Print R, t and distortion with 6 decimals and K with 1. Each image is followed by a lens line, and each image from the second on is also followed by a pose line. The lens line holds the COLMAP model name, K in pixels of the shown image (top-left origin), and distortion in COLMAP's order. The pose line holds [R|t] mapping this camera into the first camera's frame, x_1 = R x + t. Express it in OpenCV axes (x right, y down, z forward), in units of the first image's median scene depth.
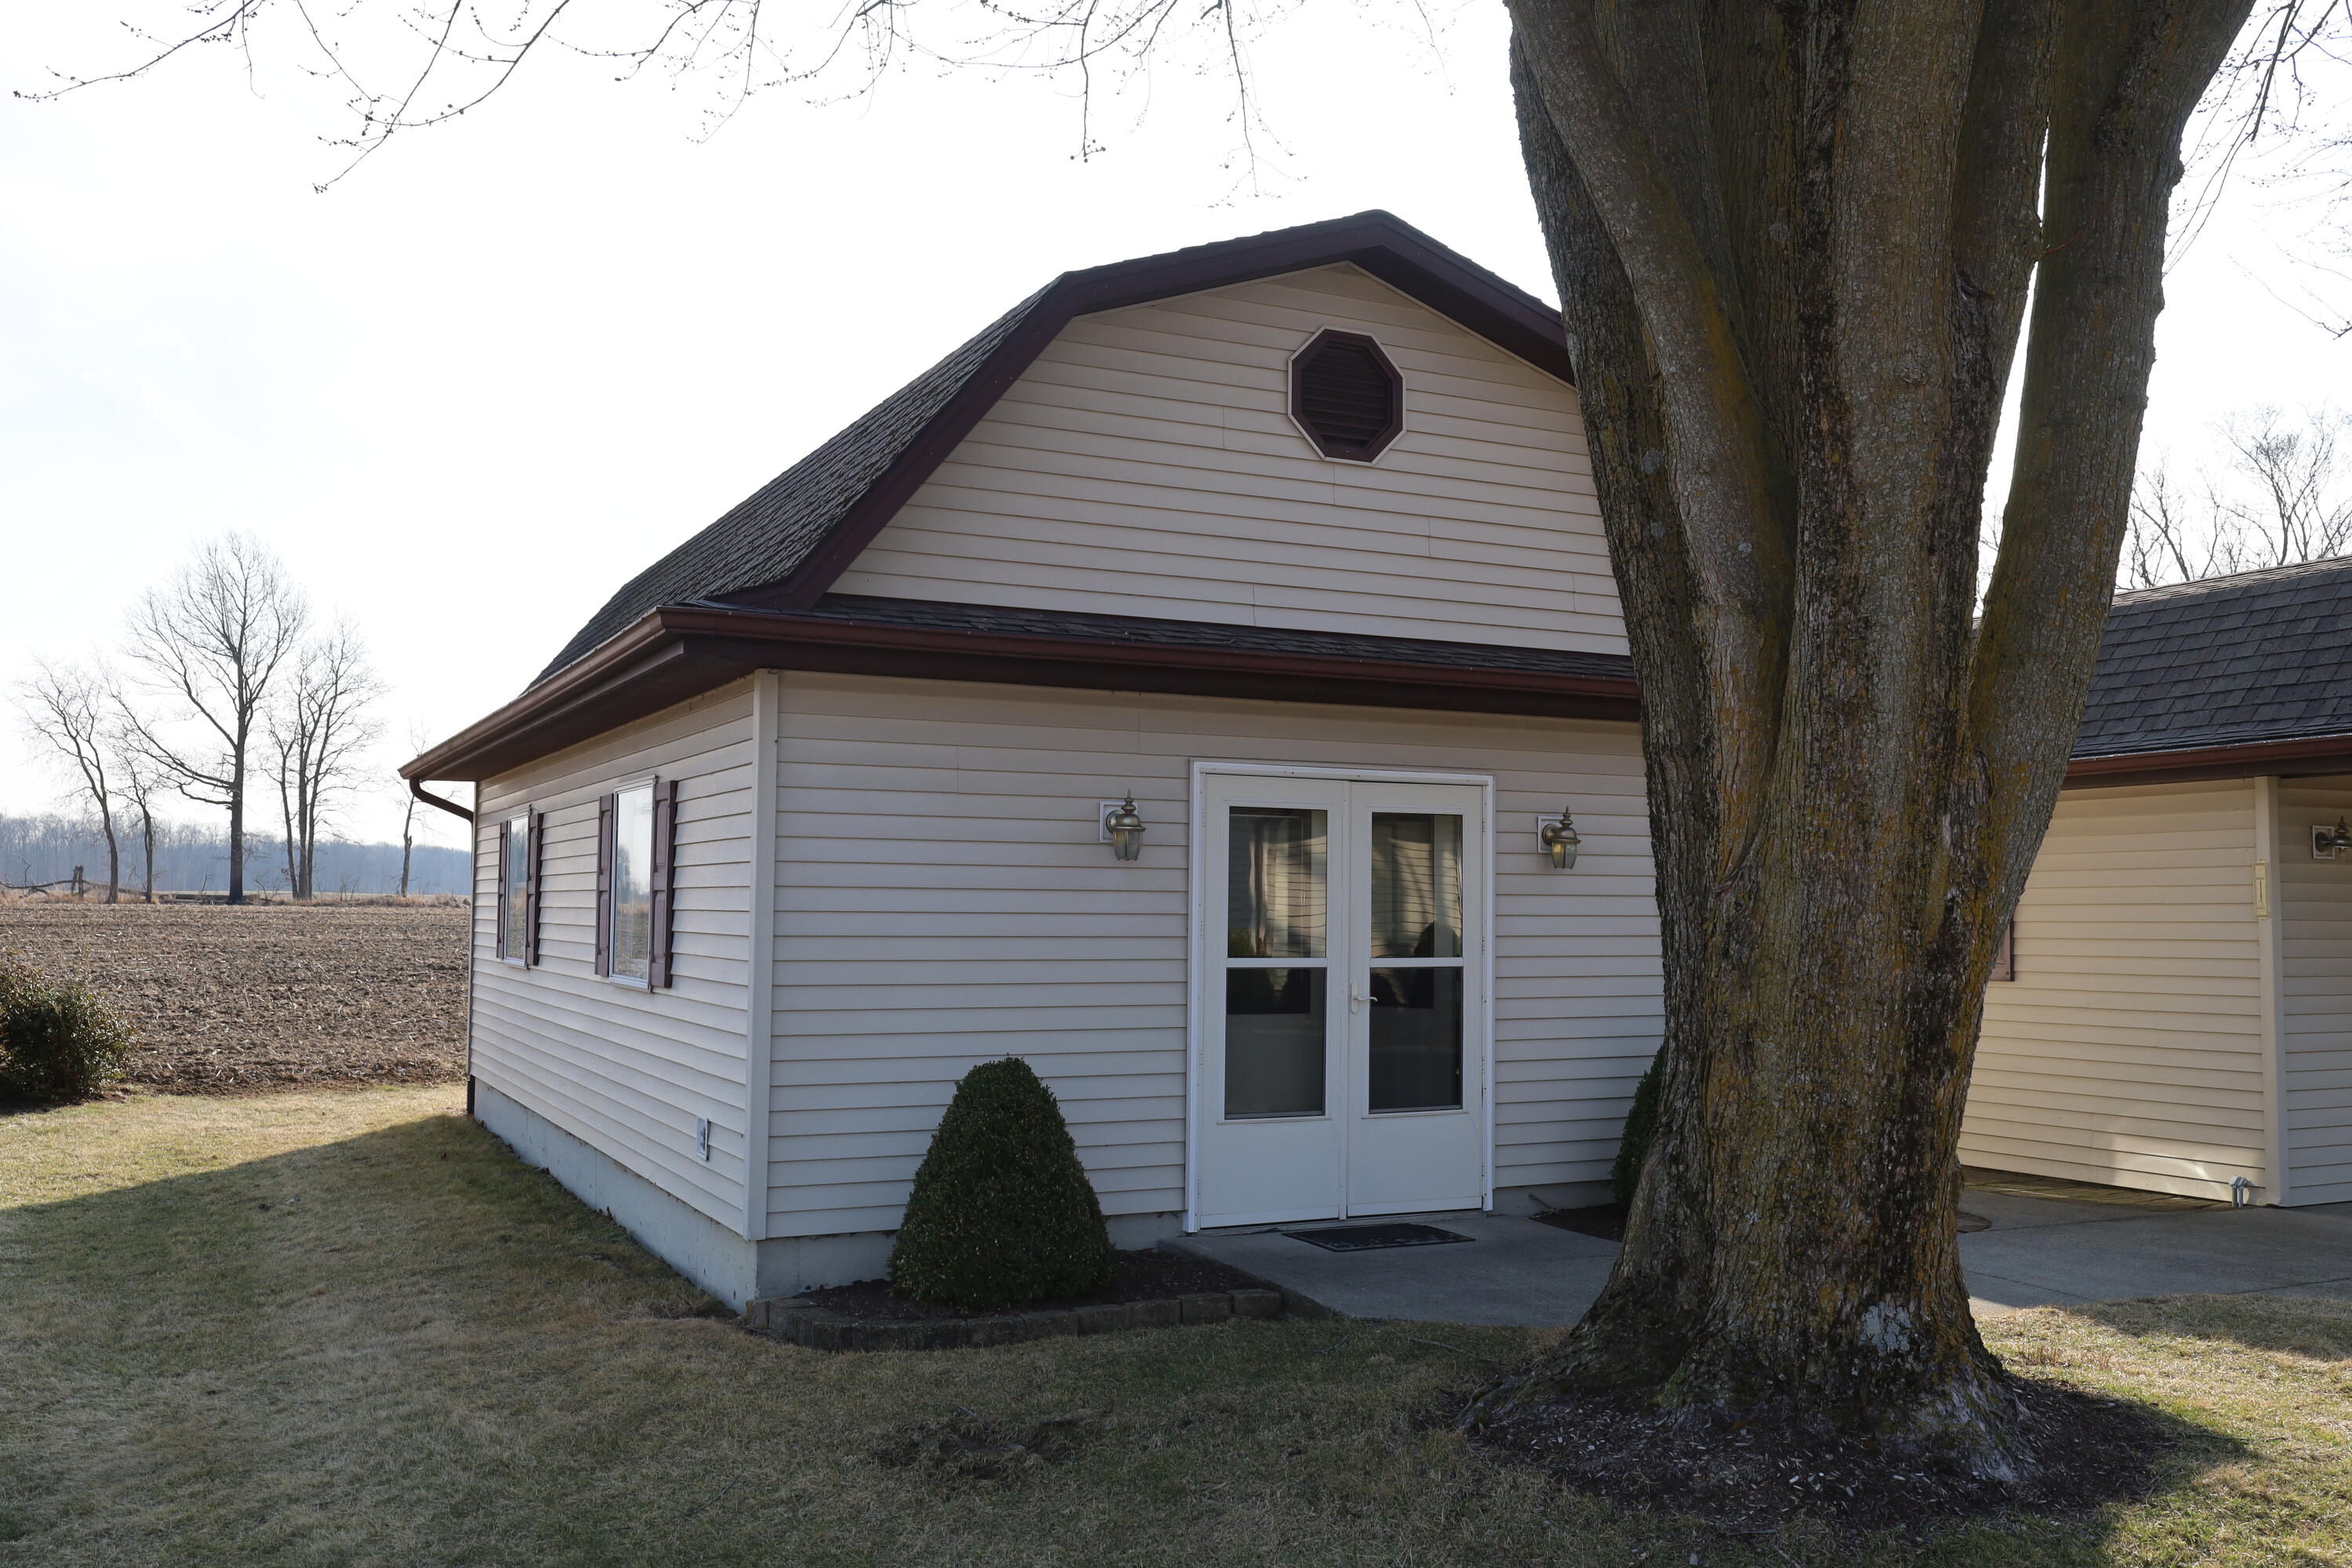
lens RADIAL K [[1974.8, 0, 1175.1], [0, 1974.8, 796.4], [0, 0, 1]] dist [-0.005338, -0.000818]
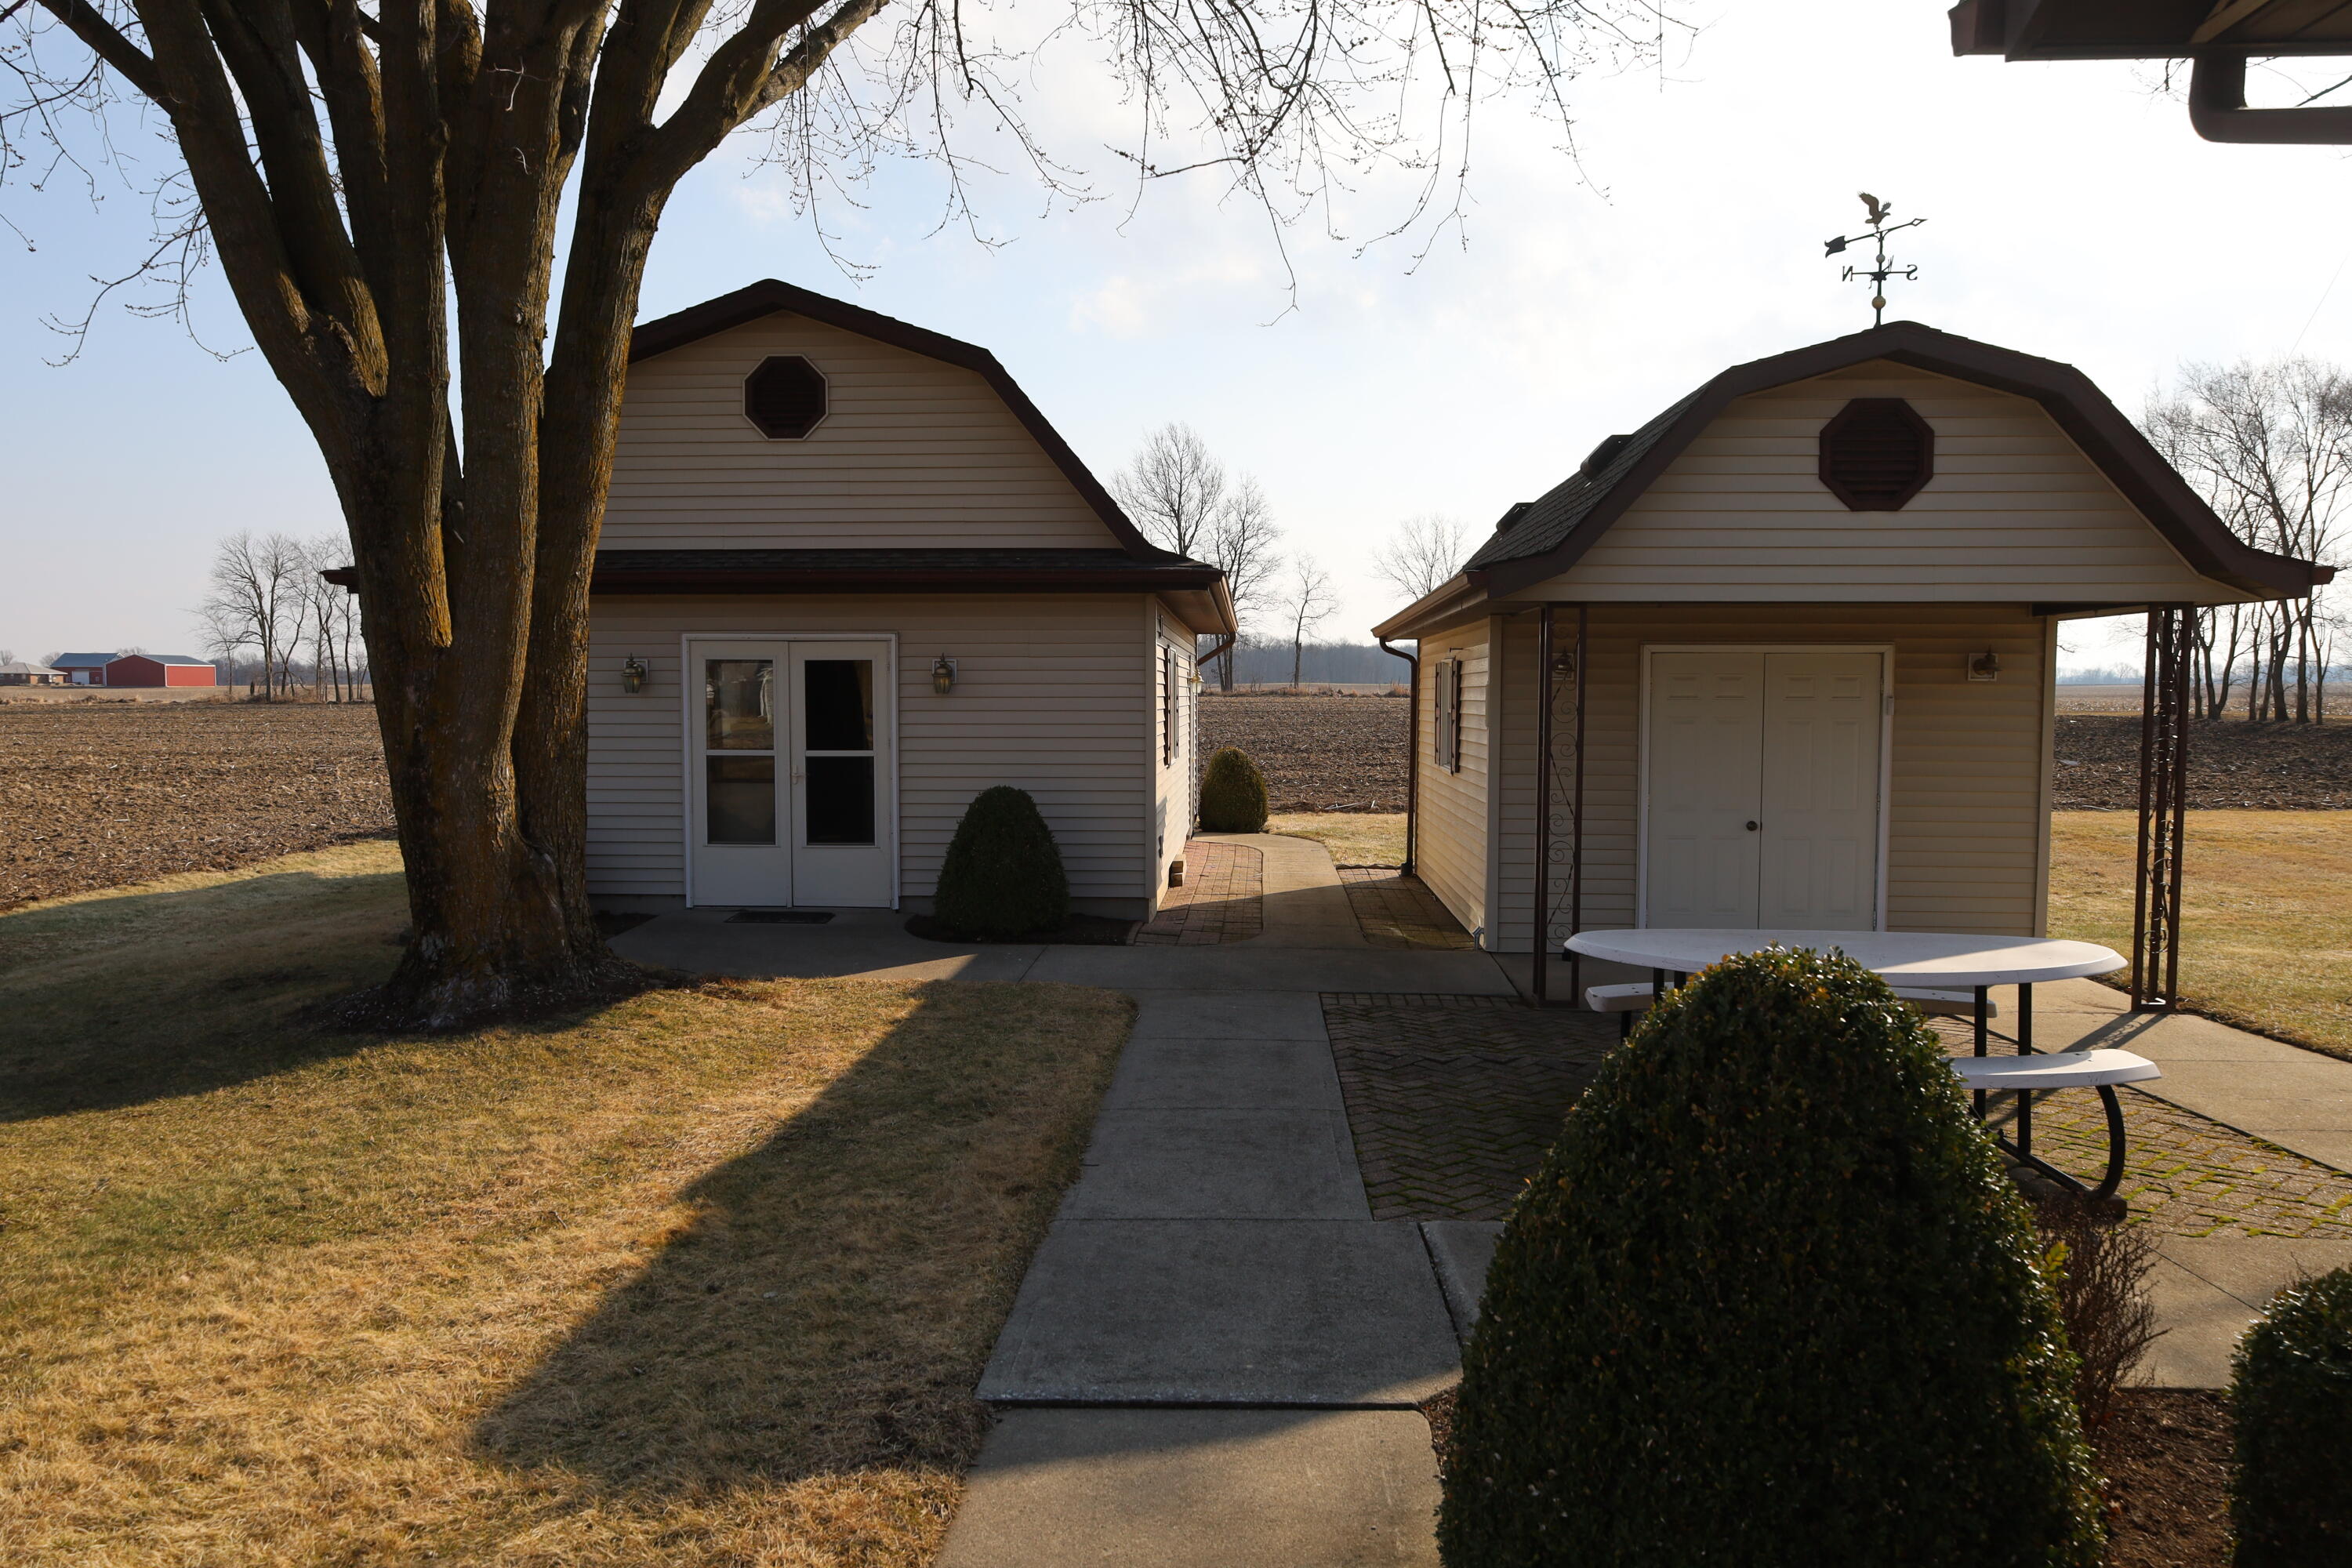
lens RADIAL K [[1601.5, 0, 1173.8], [0, 1601.5, 791.3], [0, 0, 1]] dist [-0.005220, -0.001476]
pose [[0.874451, 0.024106, -0.484515, 0.990459], [0.032995, 0.993496, 0.108978, -0.018217], [0.483991, -0.111282, 0.867968, -0.000642]]
